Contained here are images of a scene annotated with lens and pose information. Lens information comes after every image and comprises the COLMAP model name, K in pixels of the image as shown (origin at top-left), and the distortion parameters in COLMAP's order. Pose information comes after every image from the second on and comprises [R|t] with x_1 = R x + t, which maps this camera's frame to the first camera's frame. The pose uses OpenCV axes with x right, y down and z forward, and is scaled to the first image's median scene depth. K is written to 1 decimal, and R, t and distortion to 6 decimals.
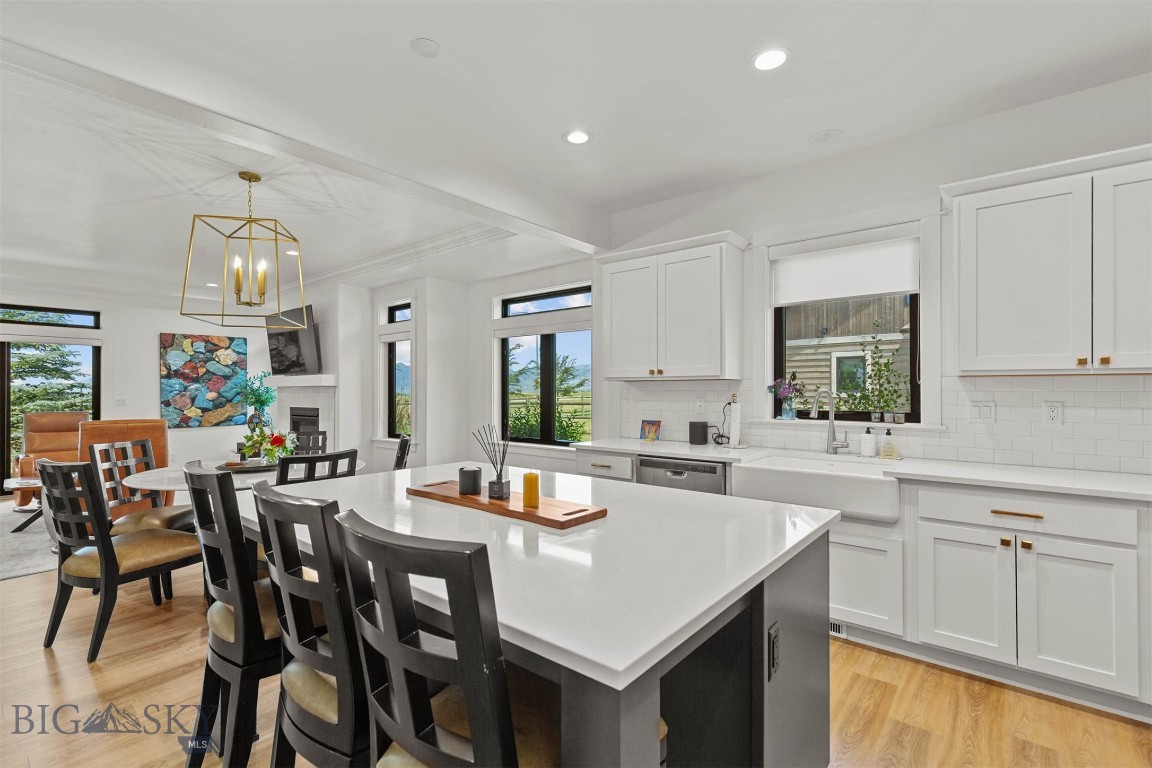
lens RADIAL K [[518.6, 0, 572.6], [0, 518.6, 387.4], [0, 0, 1]] dist [0.004609, 0.000187]
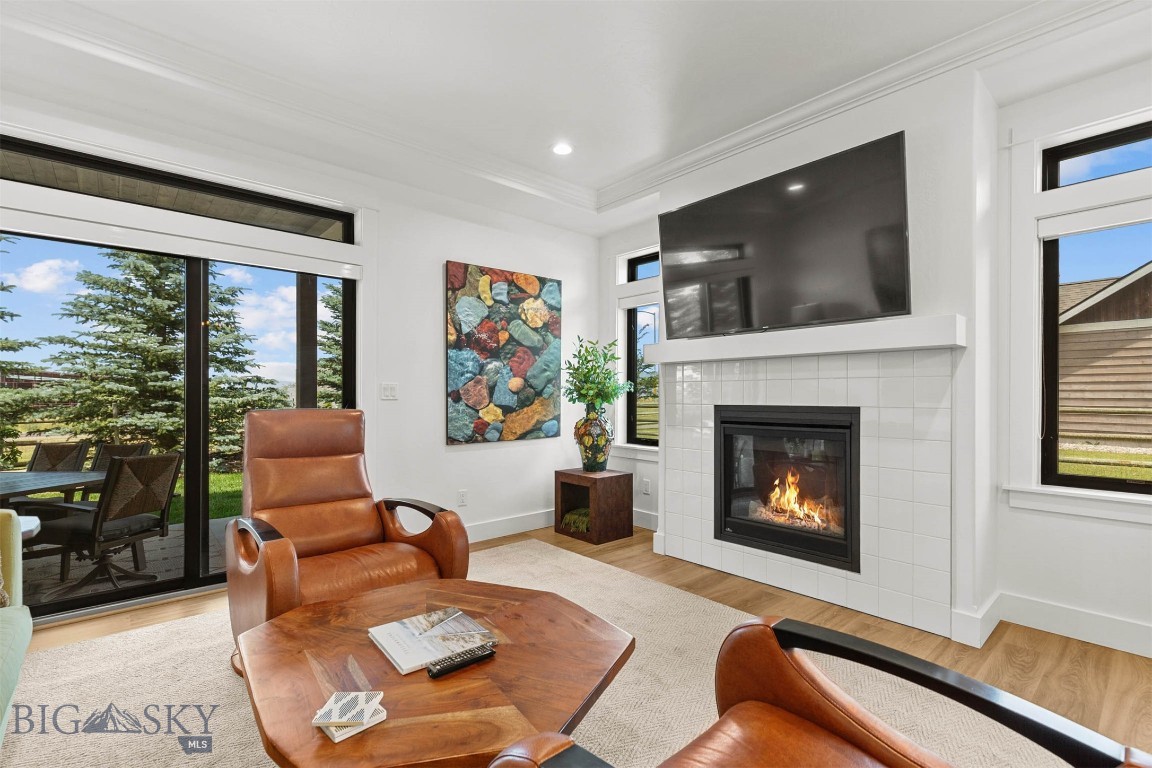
lens RADIAL K [[518.6, 0, 576.1], [0, 518.6, 396.6], [0, 0, 1]] dist [0.004609, 0.000187]
pose [[0.987753, 0.003390, -0.155988, -0.553002], [-0.002231, 0.999969, 0.007608, 0.025547], [0.156009, -0.007167, 0.987730, 0.479716]]
